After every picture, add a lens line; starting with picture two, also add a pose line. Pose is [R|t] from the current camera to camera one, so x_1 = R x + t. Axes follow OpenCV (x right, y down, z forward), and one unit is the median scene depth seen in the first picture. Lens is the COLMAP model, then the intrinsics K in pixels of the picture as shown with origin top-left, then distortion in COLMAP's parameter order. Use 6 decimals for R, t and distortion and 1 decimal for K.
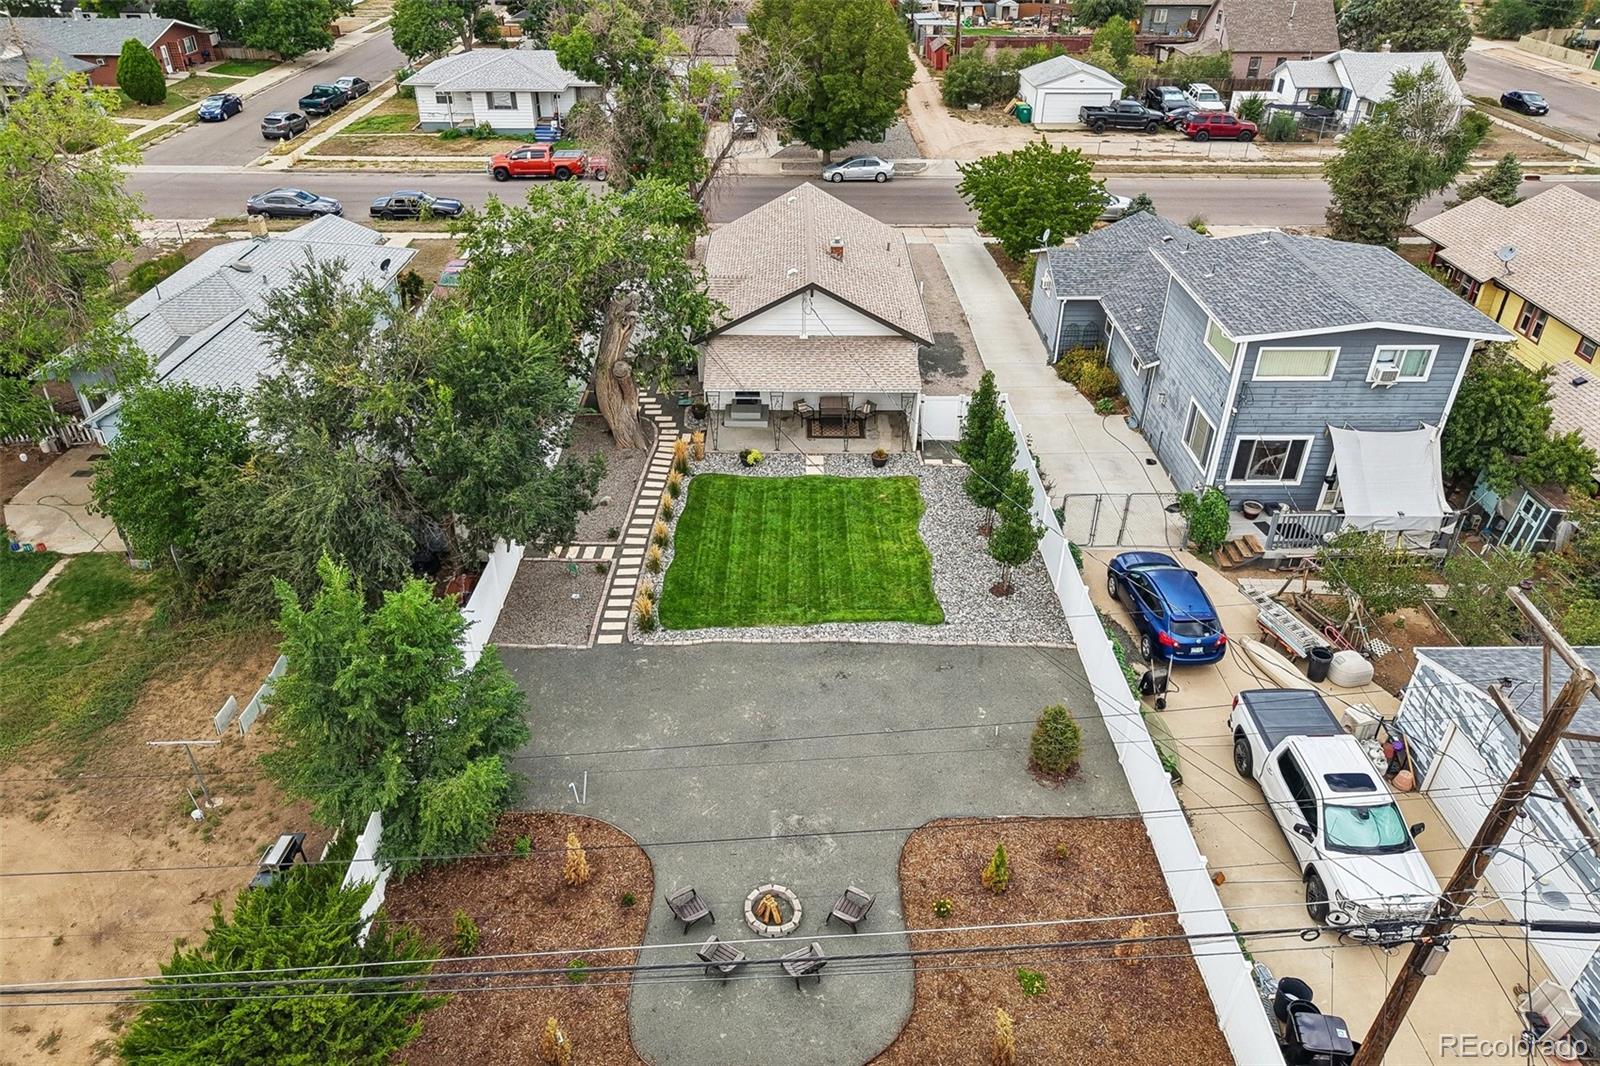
lens RADIAL K [[1068.9, 0, 800.0], [0, 1068.9, 533.0], [0, 0, 1]] dist [0.080570, -0.132234]
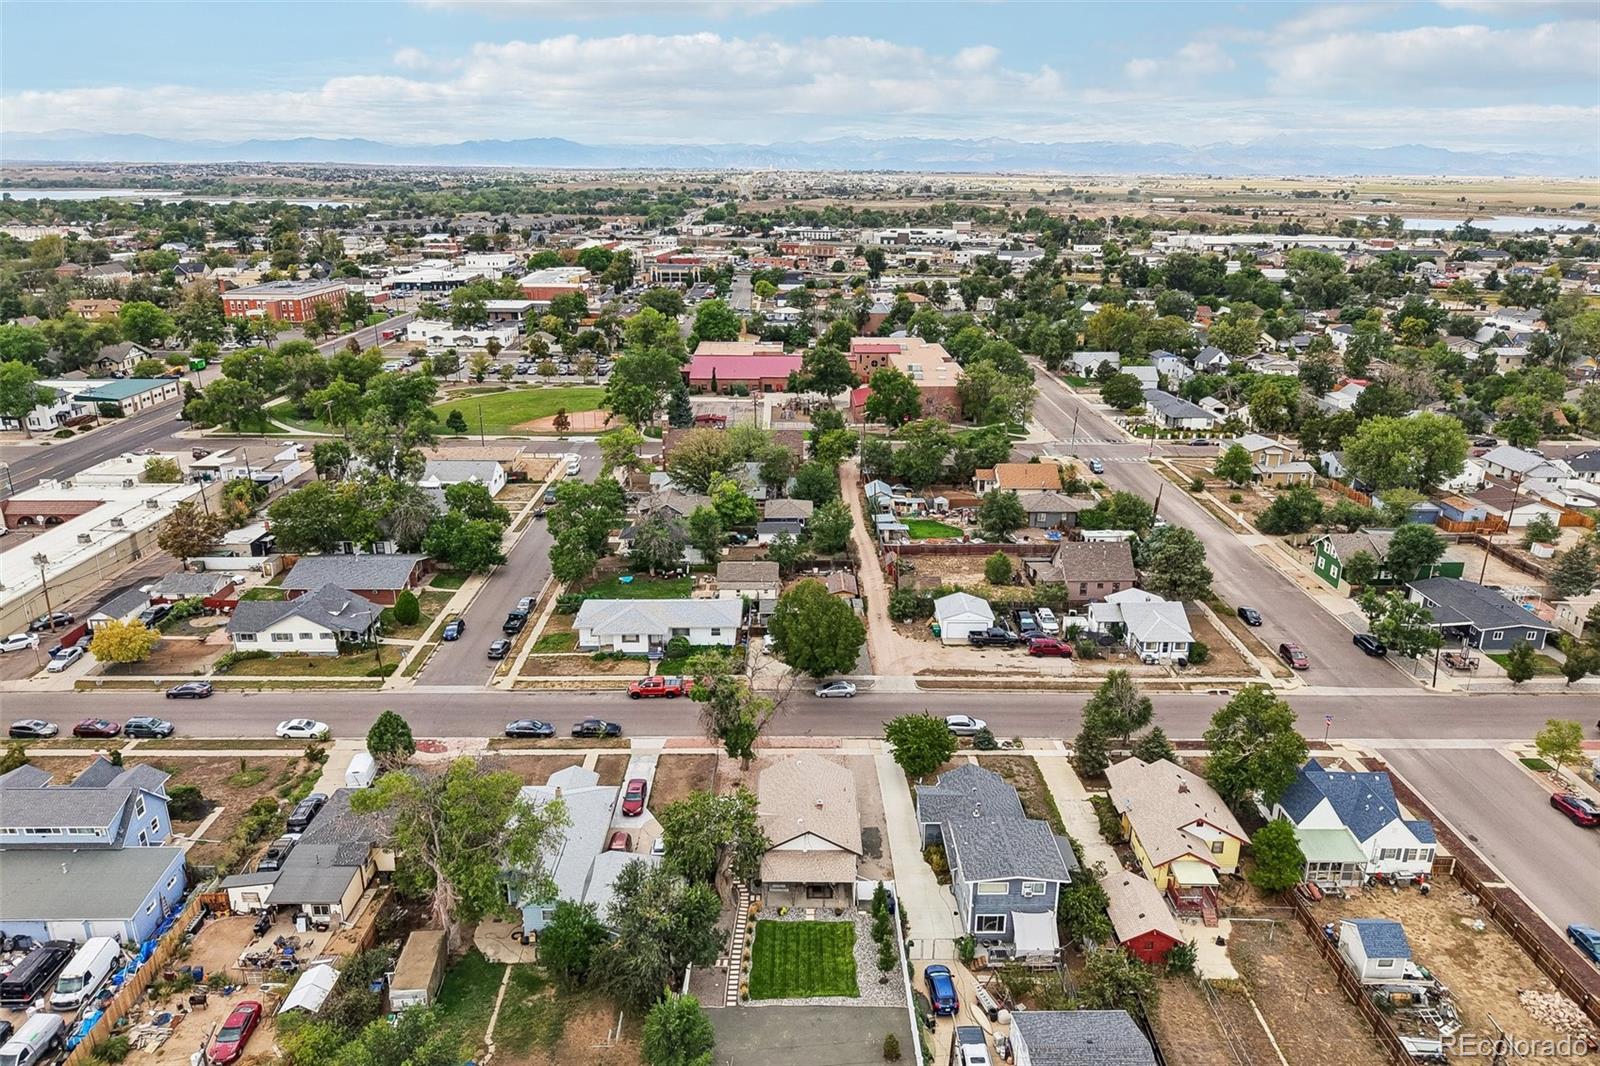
lens RADIAL K [[1062.7, 0, 800.0], [0, 1062.7, 533.0], [0, 0, 1]] dist [-0.004808, -0.002995]
pose [[1.000000, 0.000832, 0.000358, -0.009576], [-0.000716, 0.968036, -0.250809, -0.309772], [-0.000556, 0.250809, 0.968036, -1.530046]]
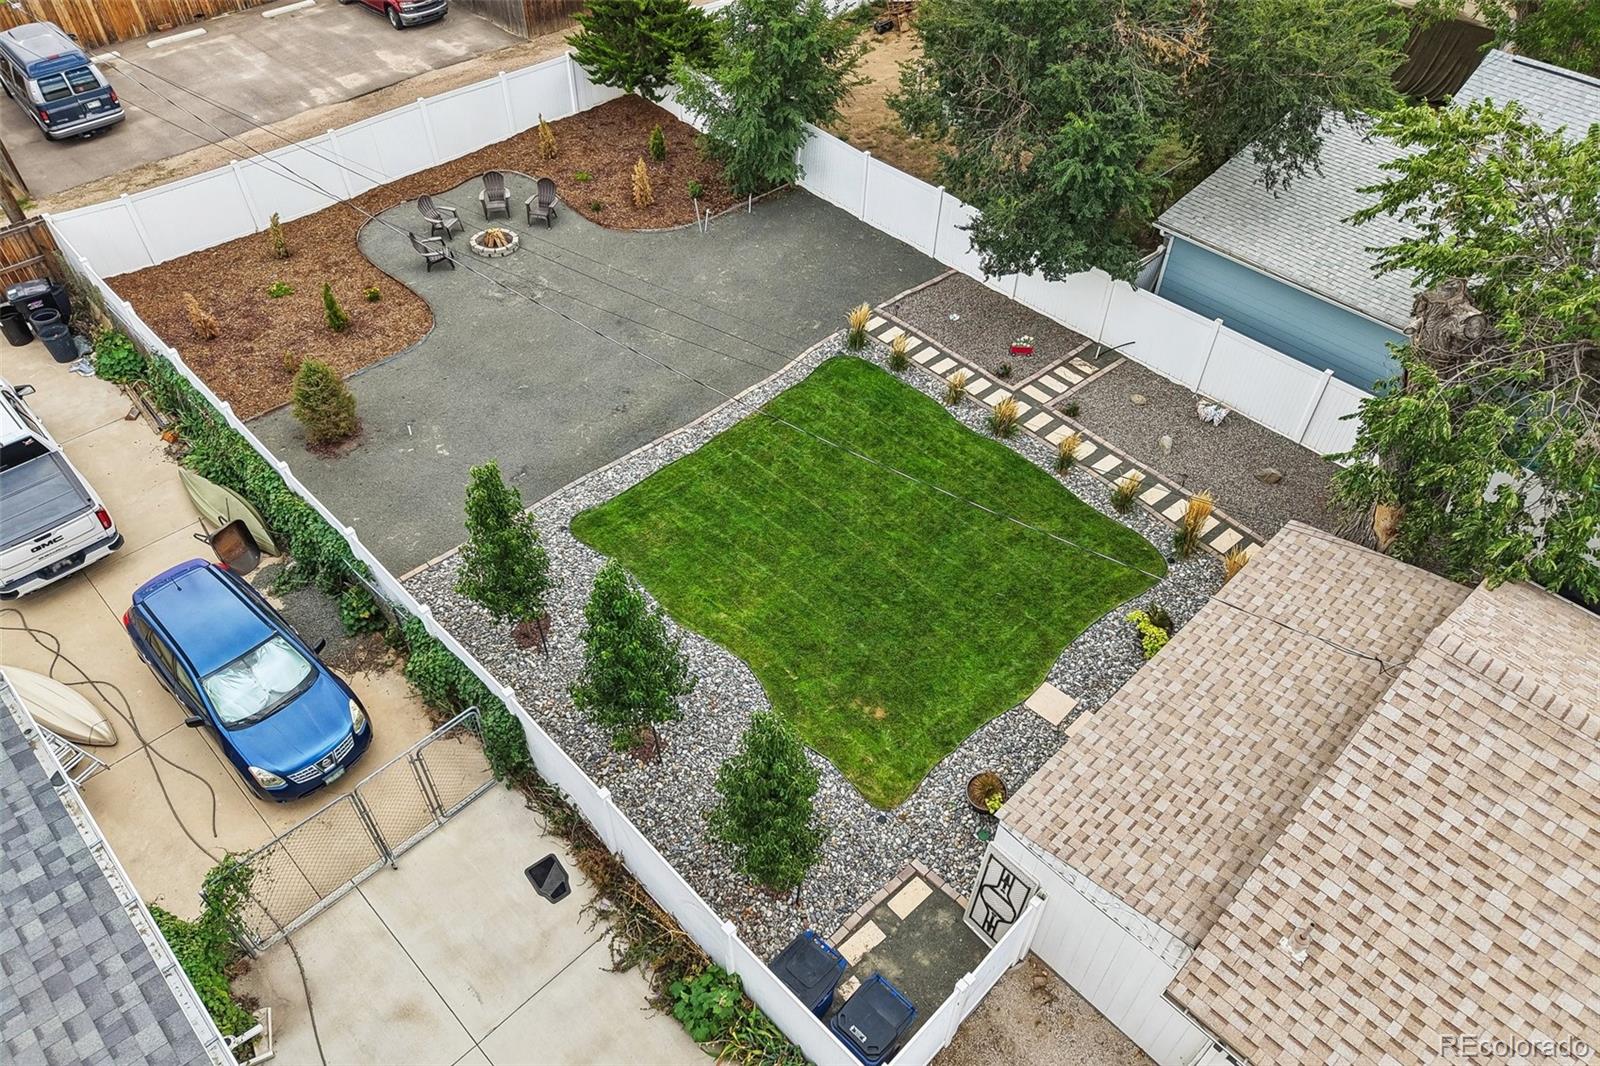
lens RADIAL K [[1062.7, 0, 800.0], [0, 1062.7, 533.0], [0, 0, 1]] dist [-0.004808, -0.002995]
pose [[-0.716612, 0.484785, -0.501448, 0.316052], [-0.398600, 0.305322, 0.864810, -0.476410], [0.572350, 0.819611, -0.025562, 0.955851]]
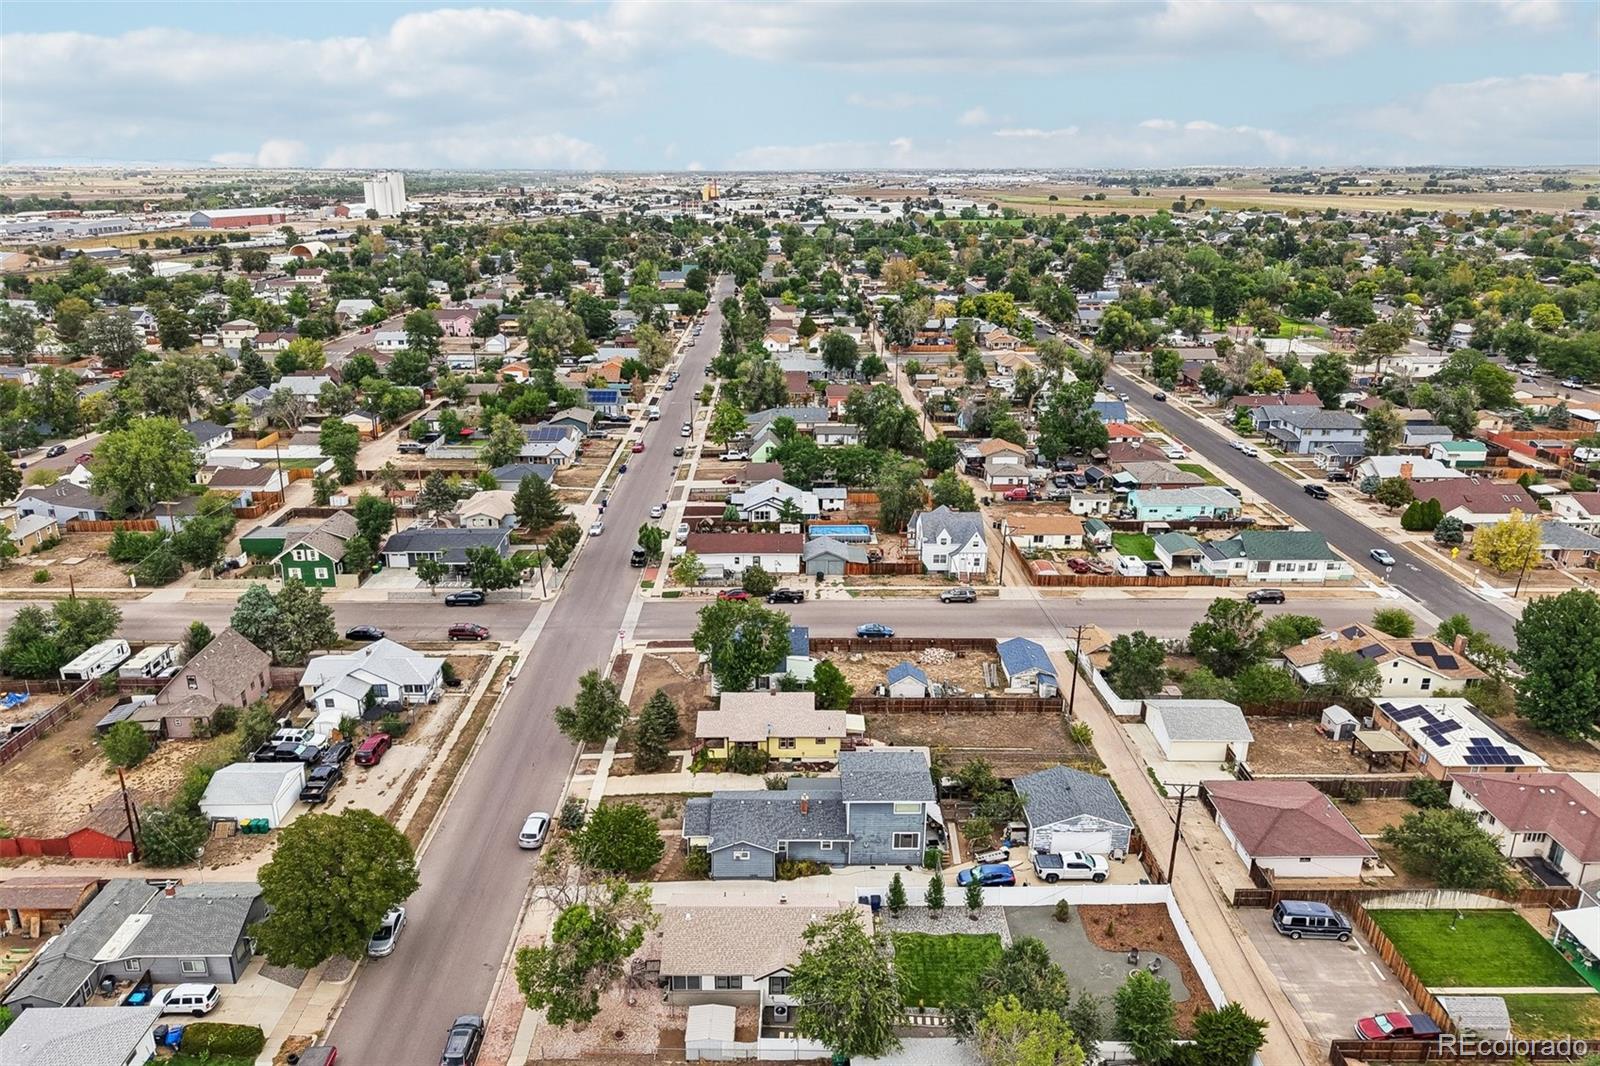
lens RADIAL K [[1062.7, 0, 800.0], [0, 1062.7, 533.0], [0, 0, 1]] dist [-0.004808, -0.002995]
pose [[-0.009535, -0.331236, 0.943500, -1.897451], [0.535827, 0.794952, 0.284500, -1.607785], [-0.844274, 0.508265, 0.169905, 0.360891]]
